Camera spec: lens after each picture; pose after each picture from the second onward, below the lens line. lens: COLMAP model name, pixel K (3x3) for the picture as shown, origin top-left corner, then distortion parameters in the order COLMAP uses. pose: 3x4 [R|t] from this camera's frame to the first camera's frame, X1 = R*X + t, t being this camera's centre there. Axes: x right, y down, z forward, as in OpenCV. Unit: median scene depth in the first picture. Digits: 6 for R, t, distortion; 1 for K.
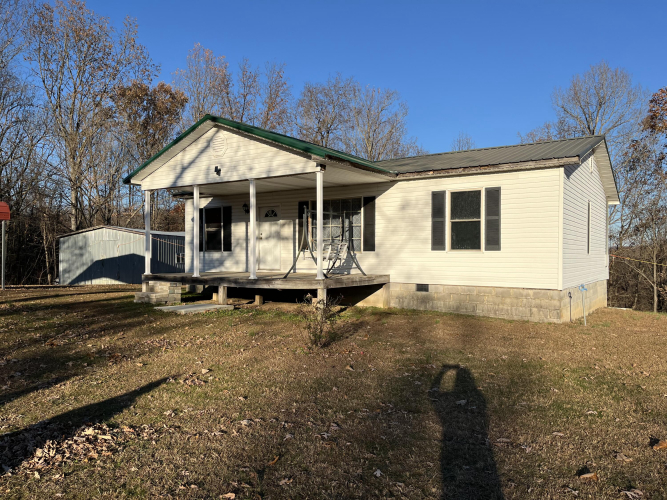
lens RADIAL K [[513.7, 0, 339.5], [0, 513.7, 251.1], [0, 0, 1]] dist [0.043696, -0.061368]
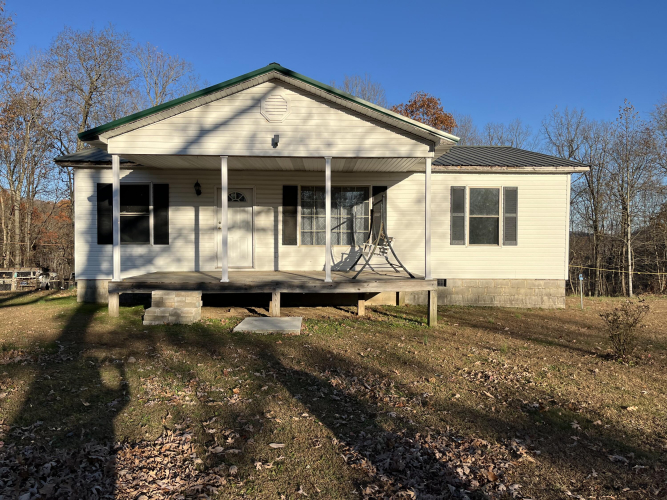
lens RADIAL K [[513.7, 0, 334.9], [0, 513.7, 250.0], [0, 0, 1]] dist [0.043696, -0.061368]
pose [[0.801980, -0.008598, 0.597289, -0.599017], [-0.005241, 0.999757, 0.021429, -0.012344], [-0.597328, -0.020316, 0.801740, 0.326519]]
